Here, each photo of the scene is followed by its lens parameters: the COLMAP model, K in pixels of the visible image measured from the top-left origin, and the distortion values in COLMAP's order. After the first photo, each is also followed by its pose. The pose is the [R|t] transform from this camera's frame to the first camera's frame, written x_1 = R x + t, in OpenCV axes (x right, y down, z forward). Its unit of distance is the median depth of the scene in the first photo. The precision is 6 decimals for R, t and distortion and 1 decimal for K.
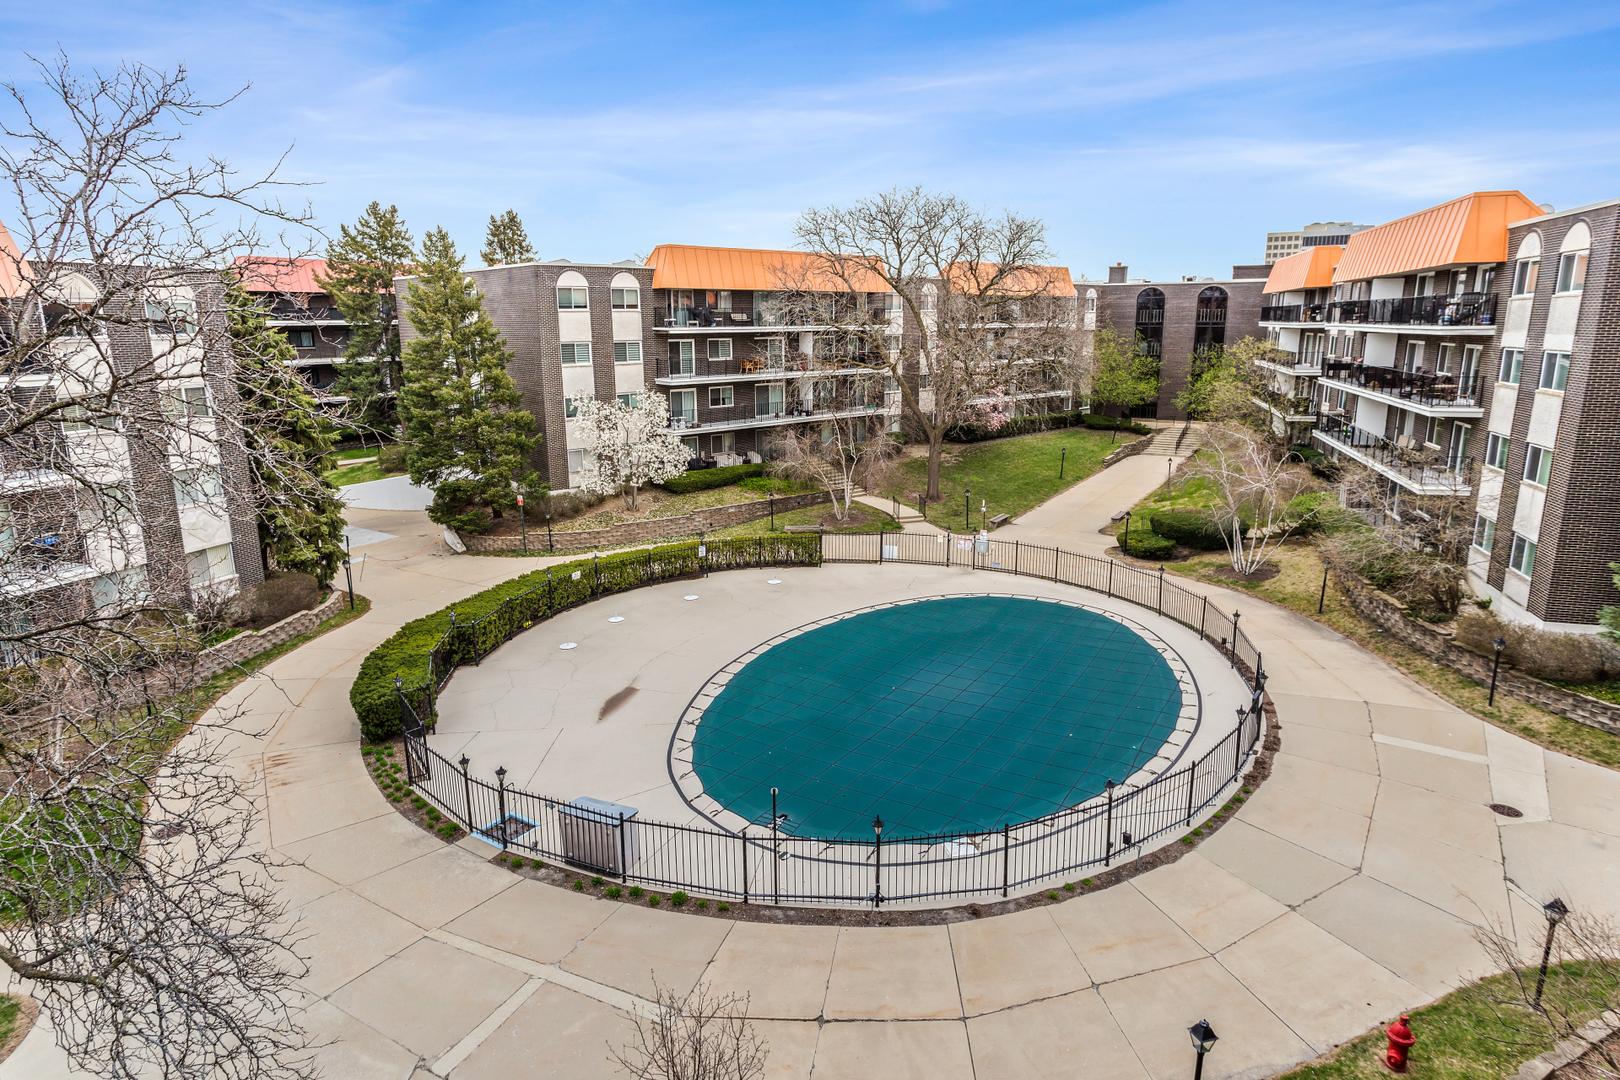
lens RADIAL K [[917.9, 0, 808.6], [0, 917.9, 522.3], [0, 0, 1]] dist [-0.006809, -0.000421]
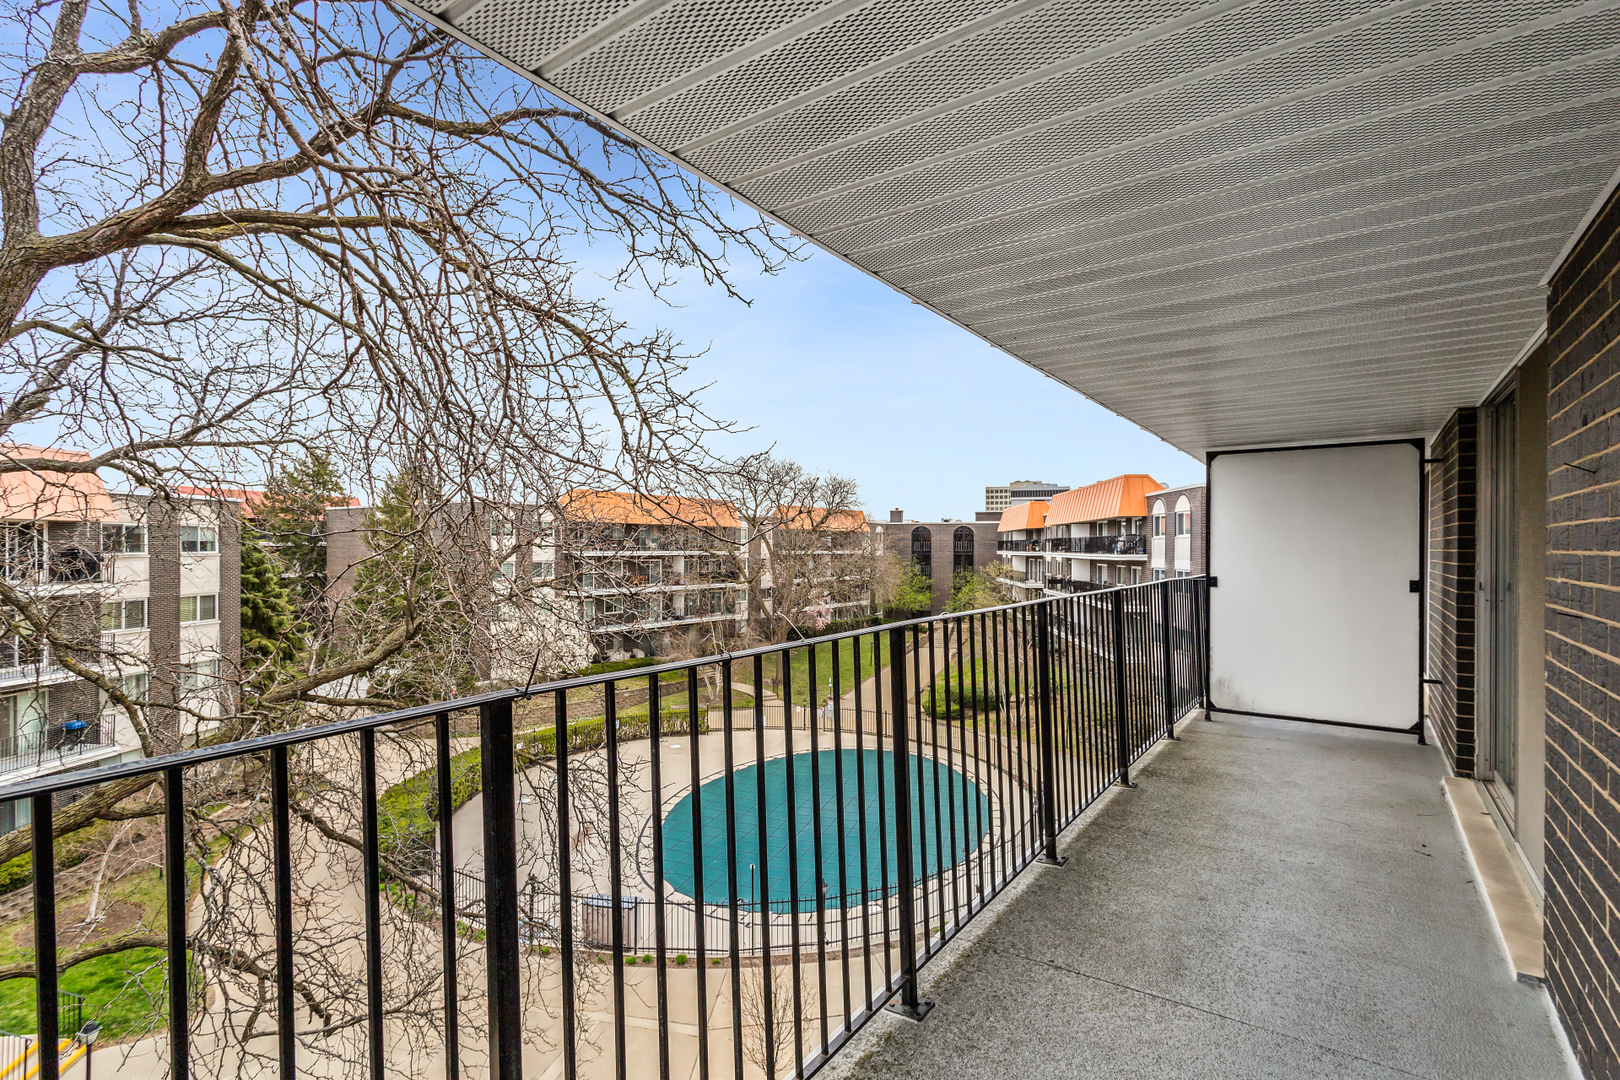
lens RADIAL K [[776.0, 0, 810.0], [0, 776.0, 540.0], [0, 0, 1]] dist [-0.000180, 0.000430]
pose [[0.974004, 0.012866, 0.226166, -0.076055], [0.038174, 0.974785, -0.219855, 0.021143], [-0.223292, 0.222773, 0.948954, -0.095813]]
